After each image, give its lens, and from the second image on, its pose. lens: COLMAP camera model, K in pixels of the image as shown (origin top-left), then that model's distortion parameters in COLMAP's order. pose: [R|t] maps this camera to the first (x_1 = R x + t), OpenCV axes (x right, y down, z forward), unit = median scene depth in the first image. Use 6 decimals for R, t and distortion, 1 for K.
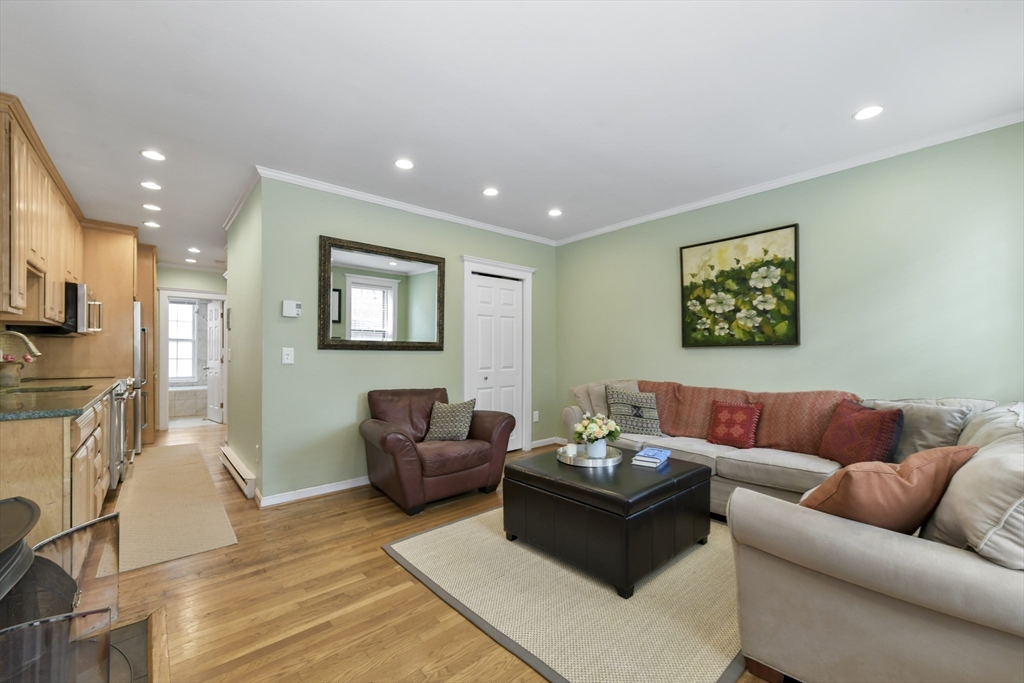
lens RADIAL K [[417.4, 0, 519.1], [0, 417.4, 348.2], [0, 0, 1]] dist [0.002277, 0.000821]
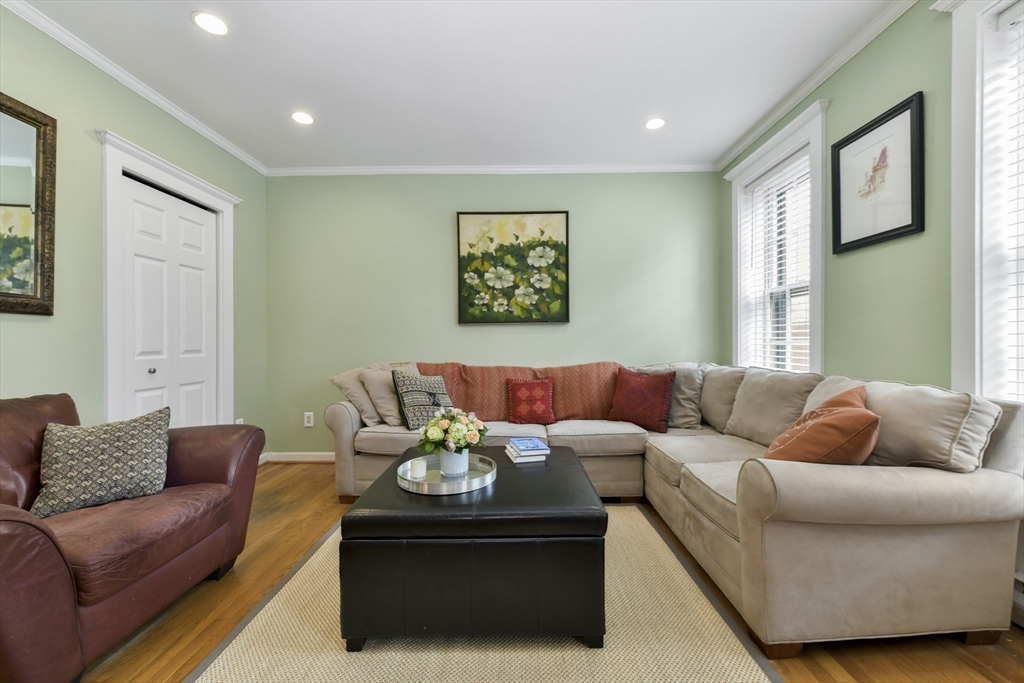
lens RADIAL K [[411.7, 0, 517.3], [0, 411.7, 343.0], [0, 0, 1]] dist [0.000076, 0.000406]
pose [[0.671222, -0.001142, 0.741256, -0.199993], [-0.004882, 0.999970, 0.005962, 0.036501], [-0.741241, -0.007620, 0.671196, 0.342343]]
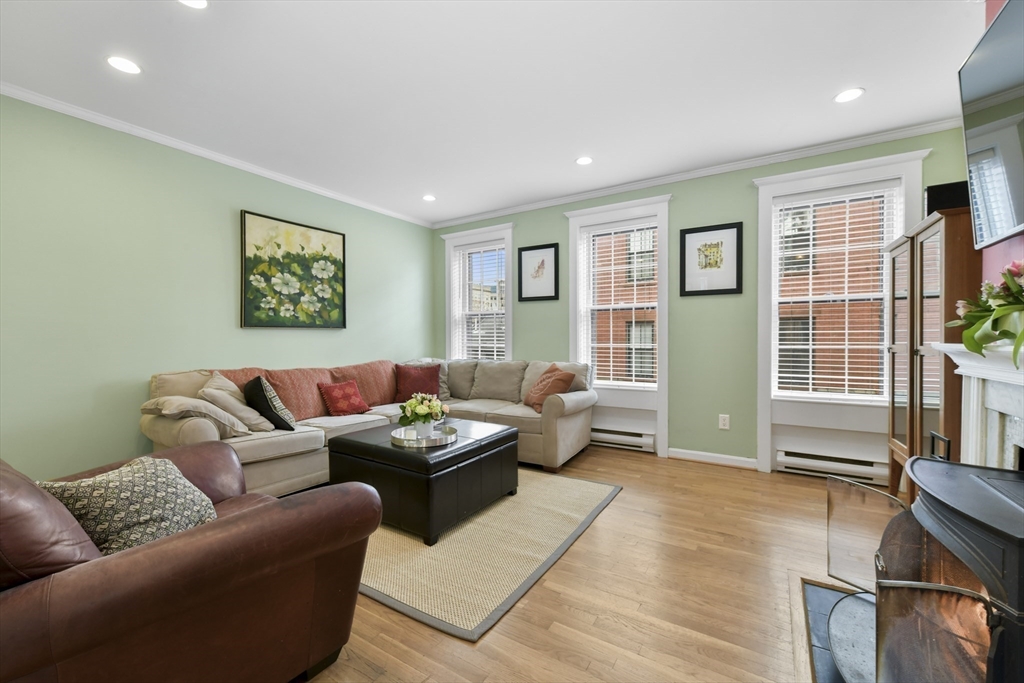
lens RADIAL K [[411.7, 0, 517.3], [0, 411.7, 343.0], [0, 0, 1]] dist [0.000076, 0.000406]
pose [[-0.275715, -0.005615, 0.961223, -0.636510], [-0.006137, 0.999973, 0.004081, 0.025647], [-0.961220, -0.004774, -0.275742, 0.763262]]
